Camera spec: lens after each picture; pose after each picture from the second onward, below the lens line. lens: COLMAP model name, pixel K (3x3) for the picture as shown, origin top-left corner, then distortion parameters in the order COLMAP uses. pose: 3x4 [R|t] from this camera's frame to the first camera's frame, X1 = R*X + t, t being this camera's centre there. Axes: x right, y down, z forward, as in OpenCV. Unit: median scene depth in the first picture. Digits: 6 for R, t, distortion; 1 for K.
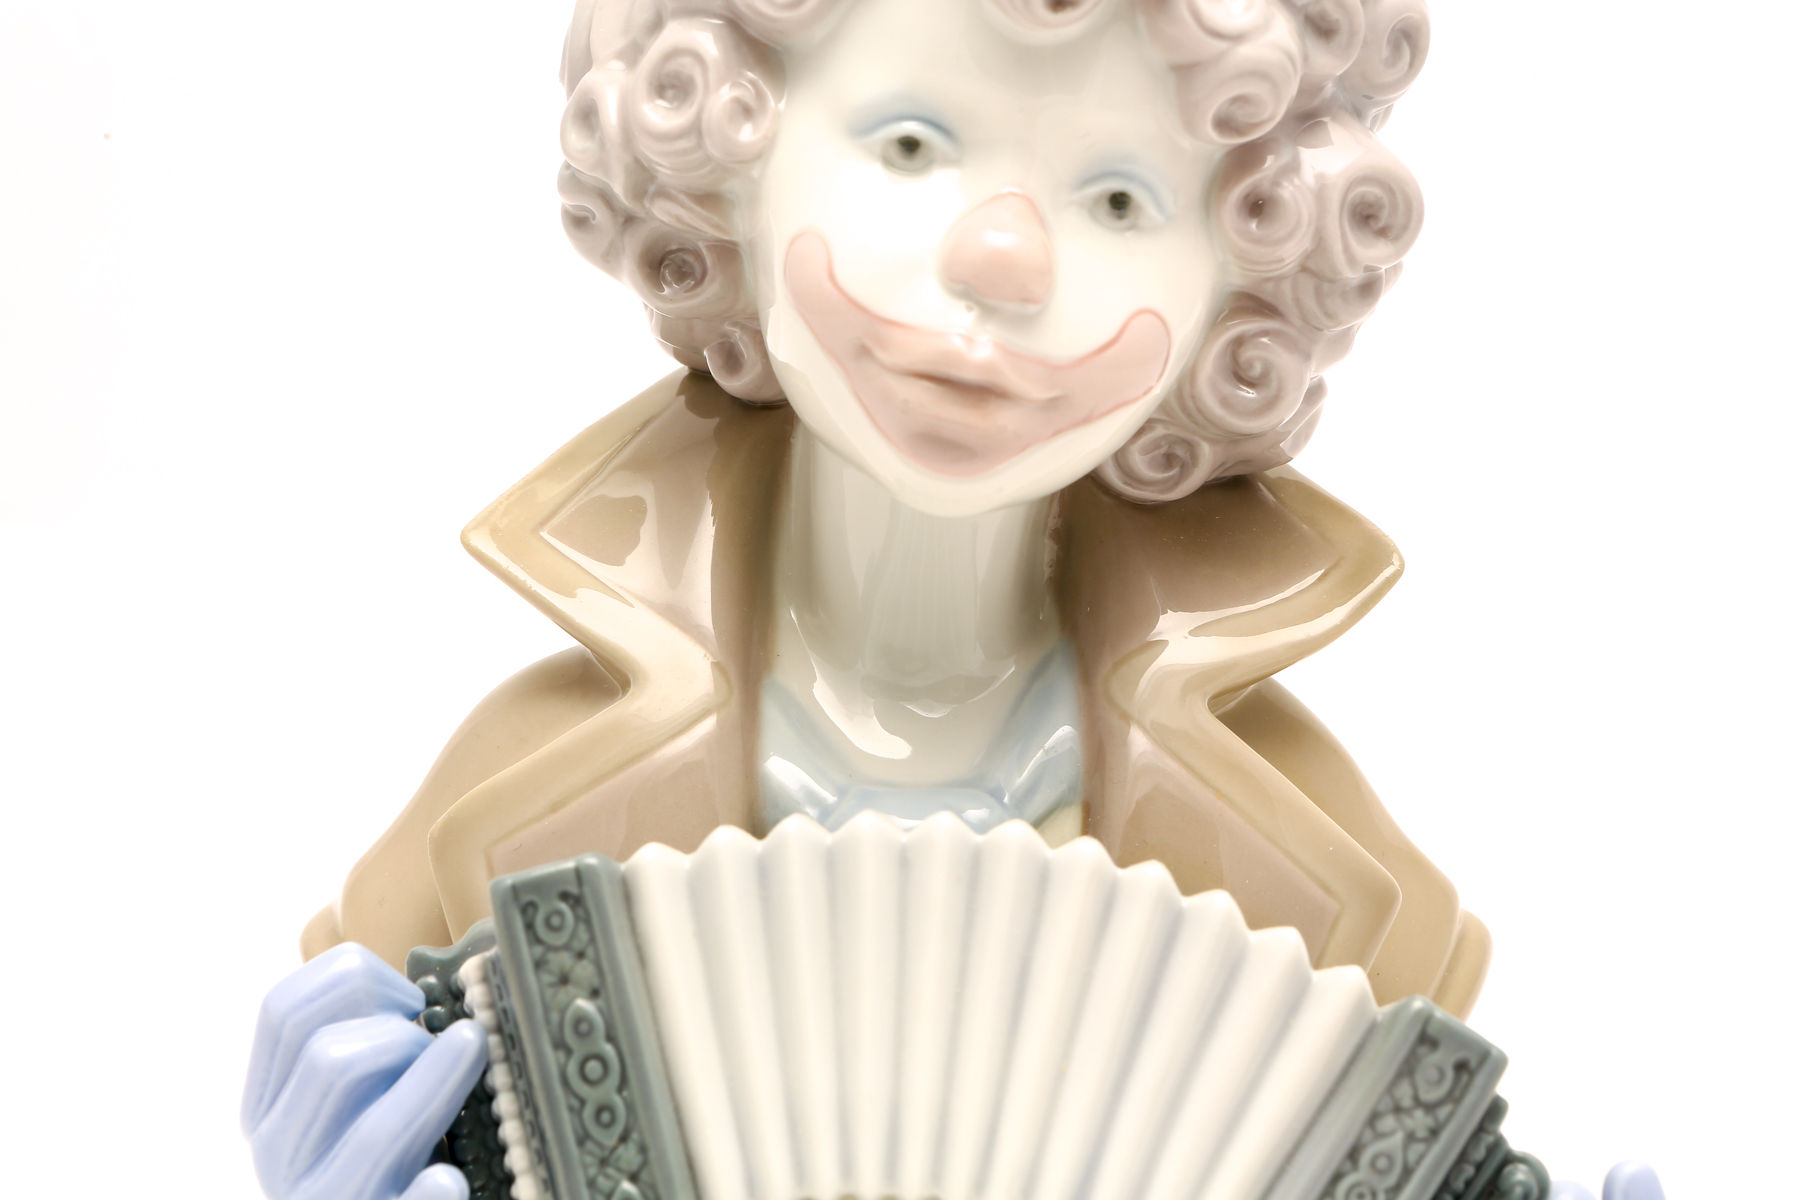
lens RADIAL K [[2827.7, 0, 910.2], [0, 2827.7, 604.2], [0, 0, 1]] dist [0.302882, 0.000000]
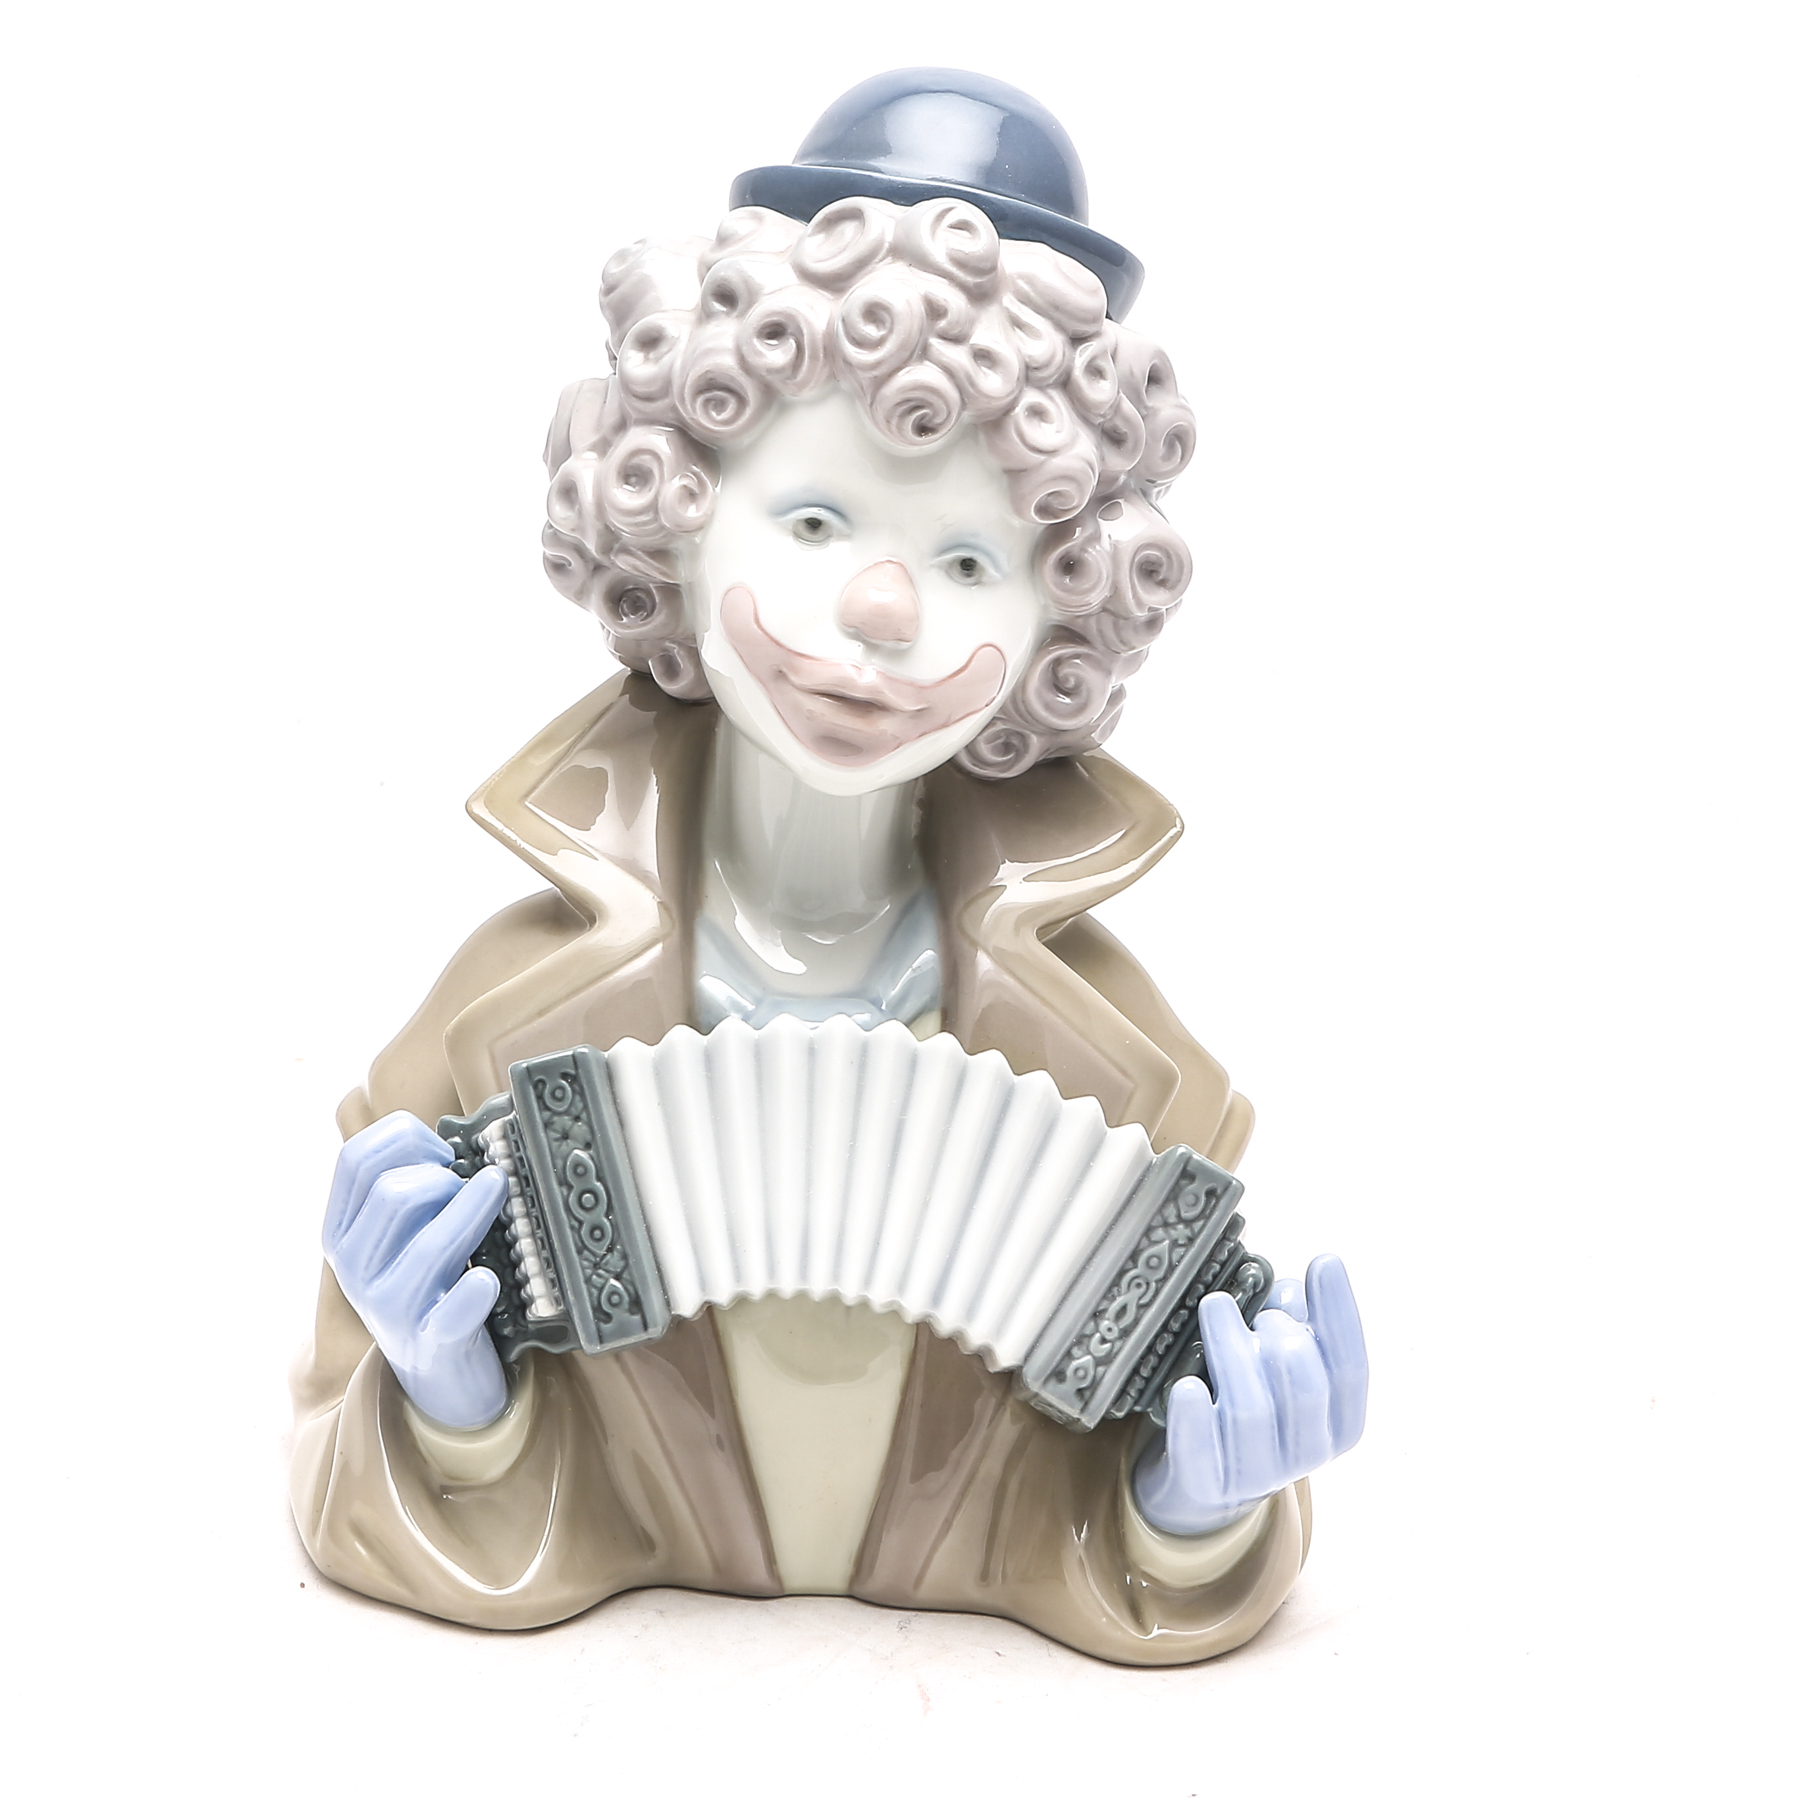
lens RADIAL K [[3009.9, 0, 908.5], [0, 3009.9, 886.1], [0, 0, 1]] dist [0.015213, 0.000000]
pose [[0.998713, -0.001877, 0.050679, -0.027047], [0.000660, 0.999711, 0.024021, -0.022089], [-0.050709, -0.023957, 0.998426, -0.421326]]
